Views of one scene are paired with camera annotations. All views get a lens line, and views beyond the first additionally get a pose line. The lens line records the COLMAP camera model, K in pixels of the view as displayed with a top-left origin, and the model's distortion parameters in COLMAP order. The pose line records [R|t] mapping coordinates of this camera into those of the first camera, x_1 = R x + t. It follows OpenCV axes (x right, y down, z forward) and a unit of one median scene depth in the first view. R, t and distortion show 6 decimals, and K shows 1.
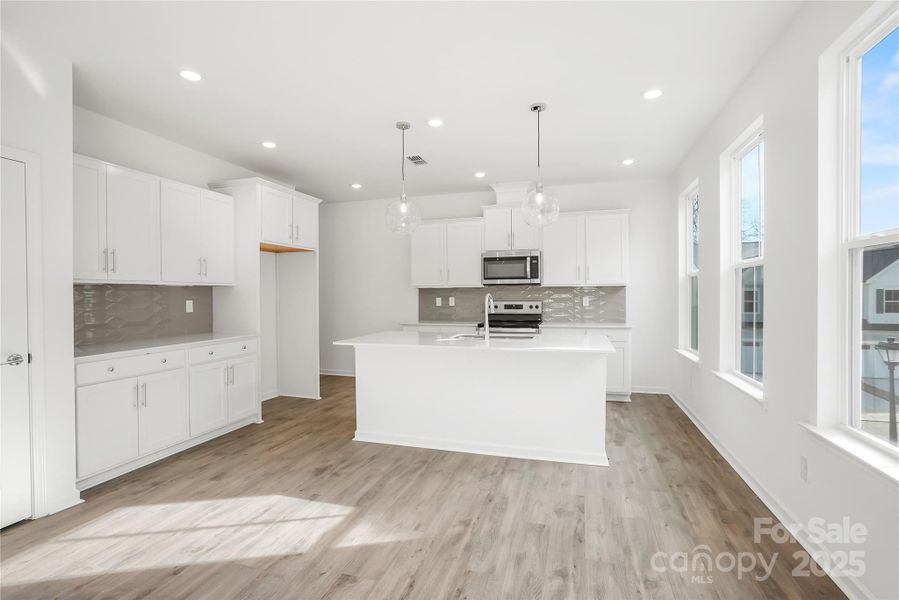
lens RADIAL K [[420.5, 0, 446.1], [0, 420.5, 280.3], [0, 0, 1]] dist [-0.053769, 0.027265]
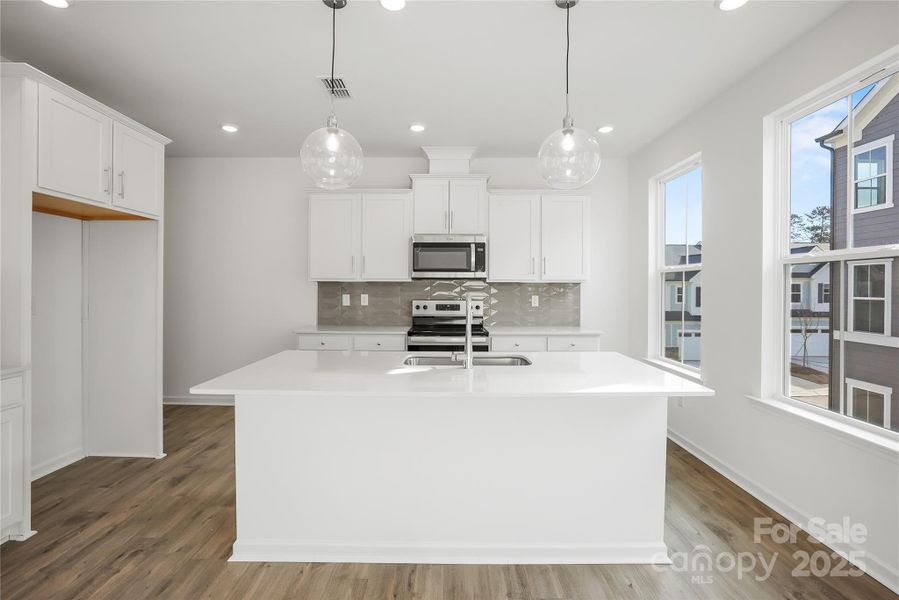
lens RADIAL K [[420.5, 0, 446.1], [0, 420.5, 280.3], [0, 0, 1]] dist [-0.053769, 0.027265]
pose [[0.955826, 0.015647, 0.293515, -0.077494], [-0.020698, 0.999686, 0.014110, 0.002273], [-0.293202, -0.019562, 0.955850, 0.275323]]
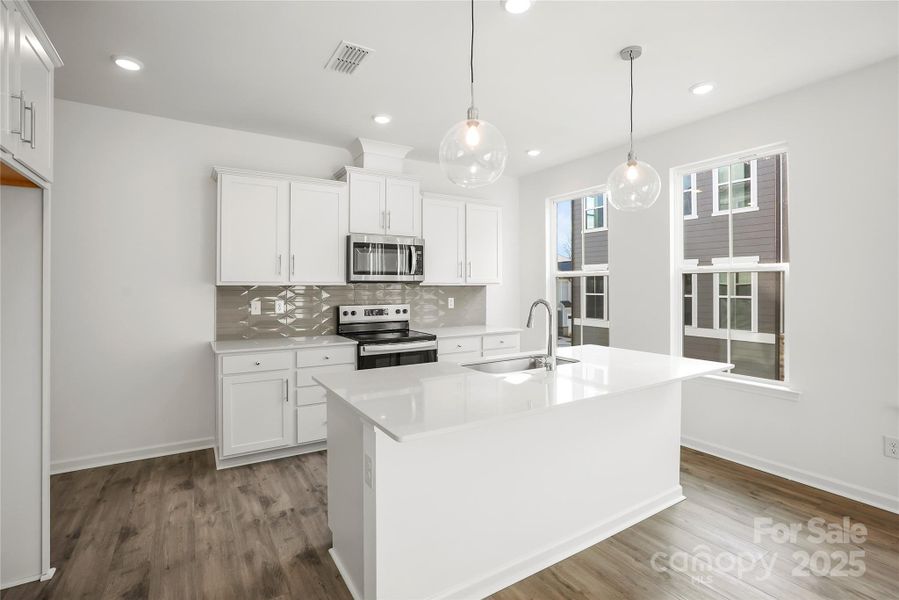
lens RADIAL K [[420.5, 0, 446.1], [0, 420.5, 280.3], [0, 0, 1]] dist [-0.053769, 0.027265]
pose [[0.659903, 0.016766, 0.751164, -0.333778], [-0.028452, 0.999592, 0.002685, 0.002149], [-0.750812, -0.023144, 0.660110, 0.456923]]
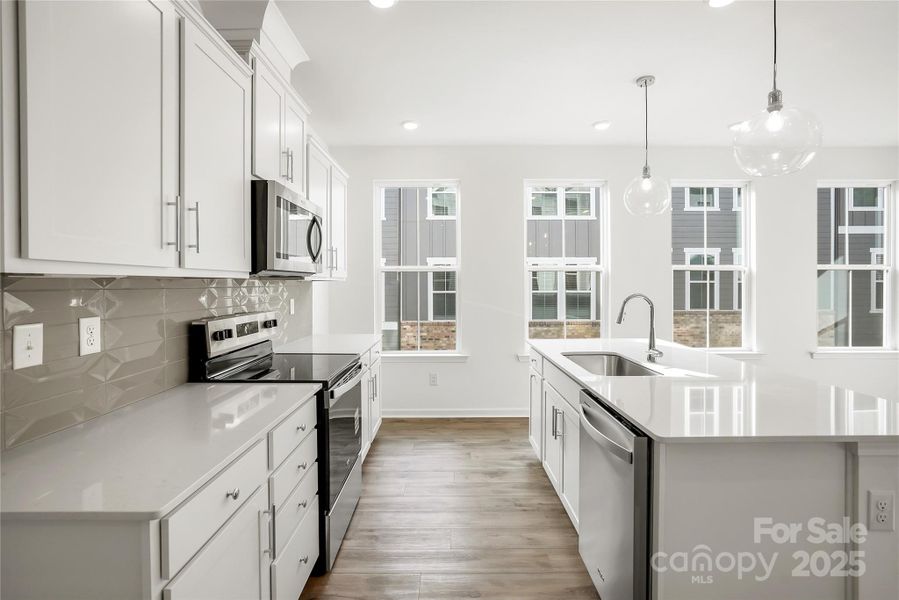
lens RADIAL K [[420.5, 0, 446.1], [0, 420.5, 280.3], [0, 0, 1]] dist [-0.053769, 0.027265]
pose [[-0.296117, 0.017251, 0.954996, -0.294292], [-0.025288, 0.999345, -0.025893, 0.024302], [-0.954817, -0.031817, -0.295487, 1.007277]]
